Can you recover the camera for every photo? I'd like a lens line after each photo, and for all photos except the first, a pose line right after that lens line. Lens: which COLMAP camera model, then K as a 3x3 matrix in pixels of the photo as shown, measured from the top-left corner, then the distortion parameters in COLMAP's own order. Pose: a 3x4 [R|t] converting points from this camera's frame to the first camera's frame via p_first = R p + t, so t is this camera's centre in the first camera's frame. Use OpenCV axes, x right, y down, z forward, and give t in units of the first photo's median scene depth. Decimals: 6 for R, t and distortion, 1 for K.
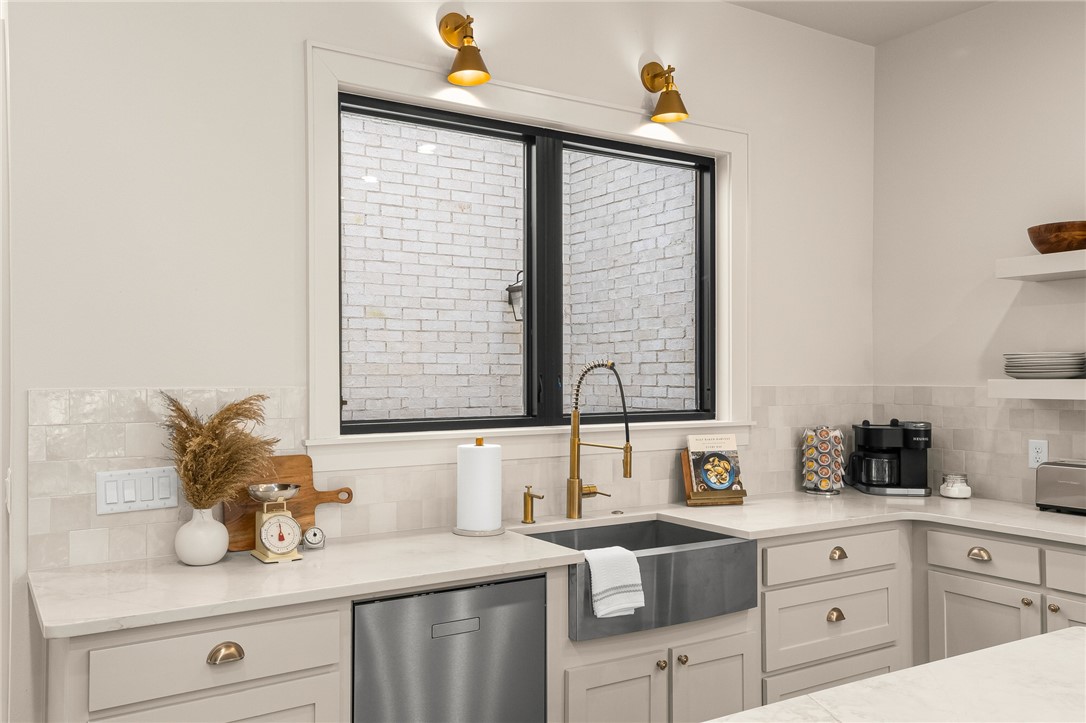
lens RADIAL K [[865.7, 0, 530.8], [0, 865.7, 375.6], [0, 0, 1]] dist [0.039931, -0.000823]
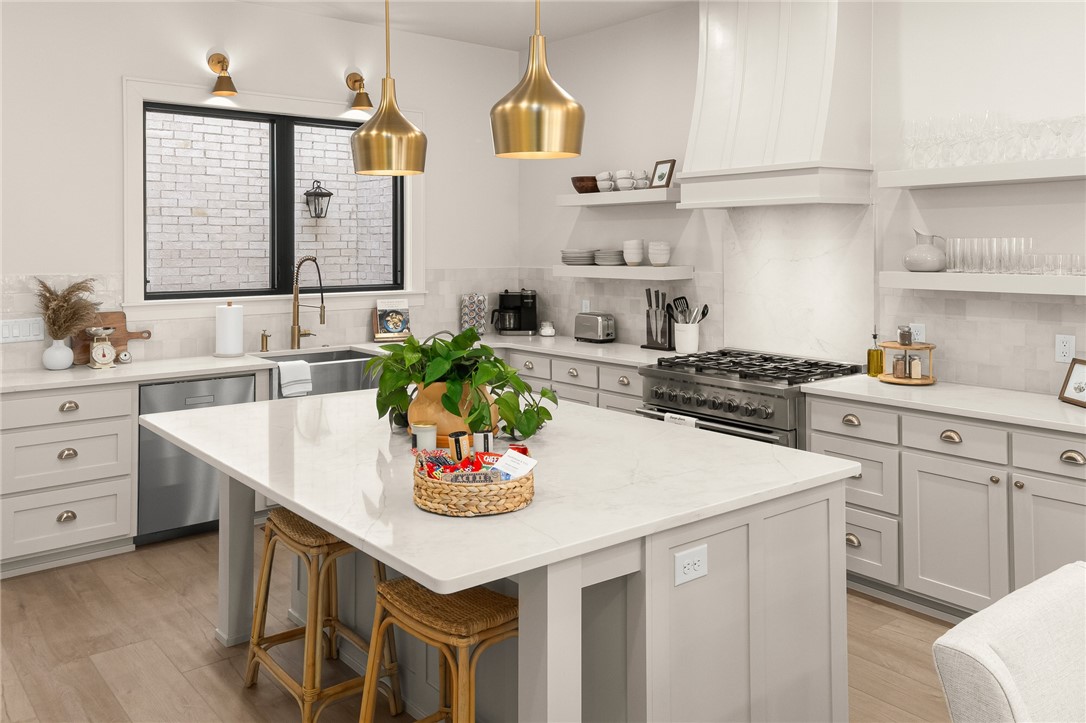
lens RADIAL K [[865.7, 0, 524.3], [0, 865.7, 248.4], [0, 0, 1]] dist [0.039931, -0.000823]
pose [[0.993702, 0.000820, 0.112050, 0.302558], [-0.001344, 0.999989, 0.004602, -0.039639], [-0.112044, -0.004723, 0.993692, -0.729138]]
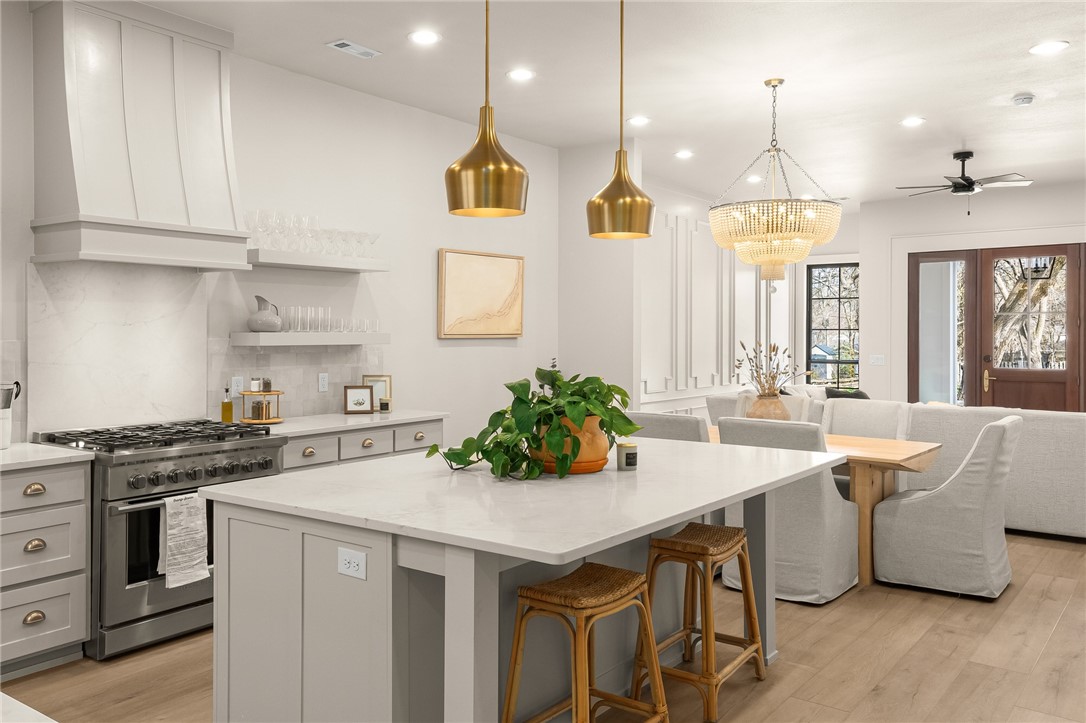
lens RADIAL K [[865.7, 0, 519.3], [0, 865.7, 336.9], [0, 0, 1]] dist [0.039931, -0.000823]
pose [[-0.330935, -0.000017, 0.943654, -0.604871], [0.003231, 0.999994, 0.001151, 0.007498], [-0.943648, 0.003430, -0.330933, 0.552913]]
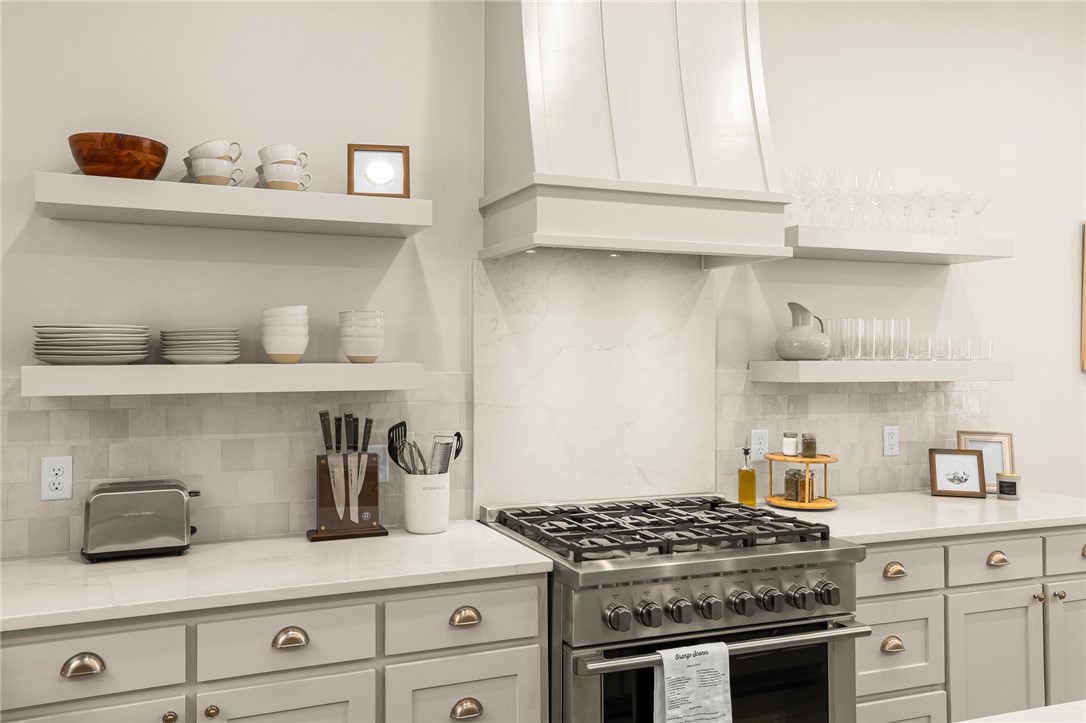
lens RADIAL K [[865.7, 0, 512.4], [0, 865.7, 355.4], [0, 0, 1]] dist [0.039931, -0.000823]
pose [[0.199445, 0.011551, 0.979841, -0.005755], [0.000724, 0.999929, -0.011935, 0.005176], [-0.979909, 0.003090, 0.199422, 0.594298]]
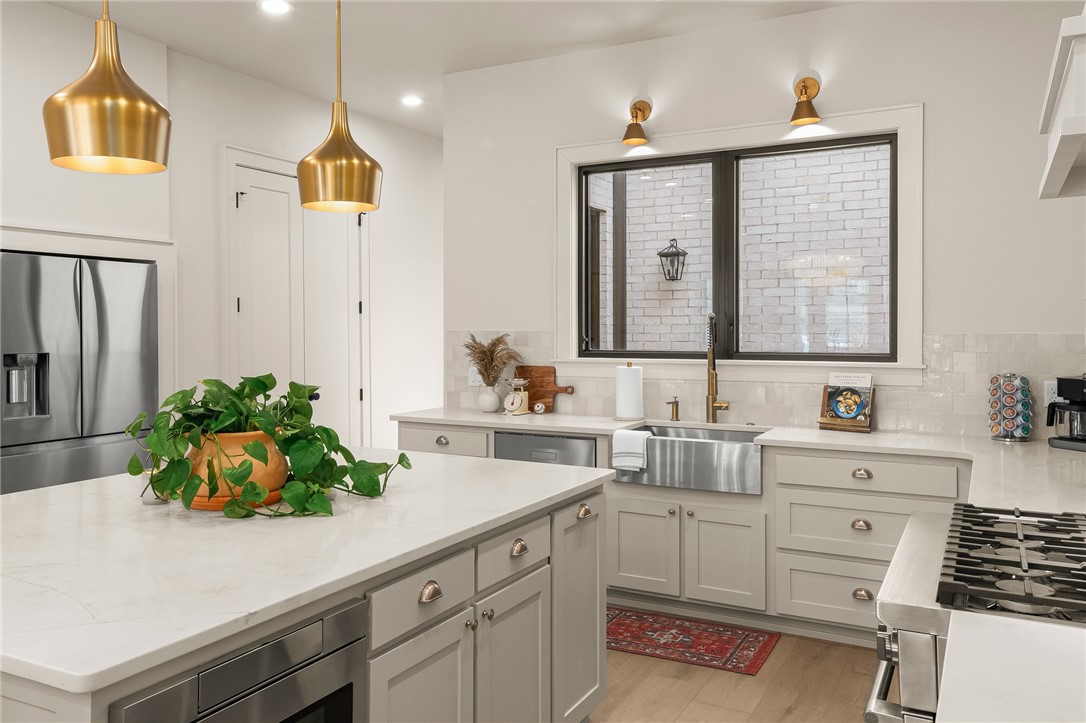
lens RADIAL K [[865.7, 0, 507.7], [0, 865.7, 333.2], [0, 0, 1]] dist [0.039931, -0.000823]
pose [[0.486083, 0.006515, -0.873888, 1.142539], [0.002122, 0.999960, 0.008635, 0.002014], [0.873910, -0.006052, 0.486050, 0.000962]]
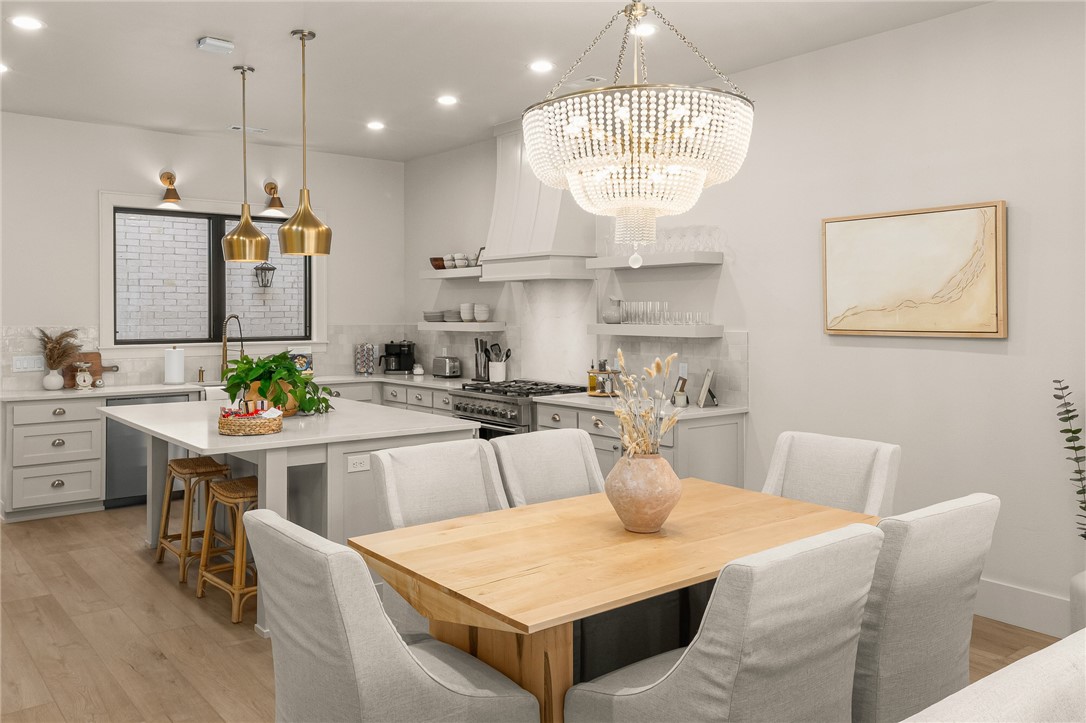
lens RADIAL K [[865.7, 0, 526.9], [0, 865.7, 314.4], [0, 0, 1]] dist [0.039931, -0.000823]
pose [[0.995237, 0.001532, 0.097475, 0.638732], [-0.001850, 0.999993, 0.003173, -0.026488], [-0.097469, -0.003338, 0.995233, -1.442177]]
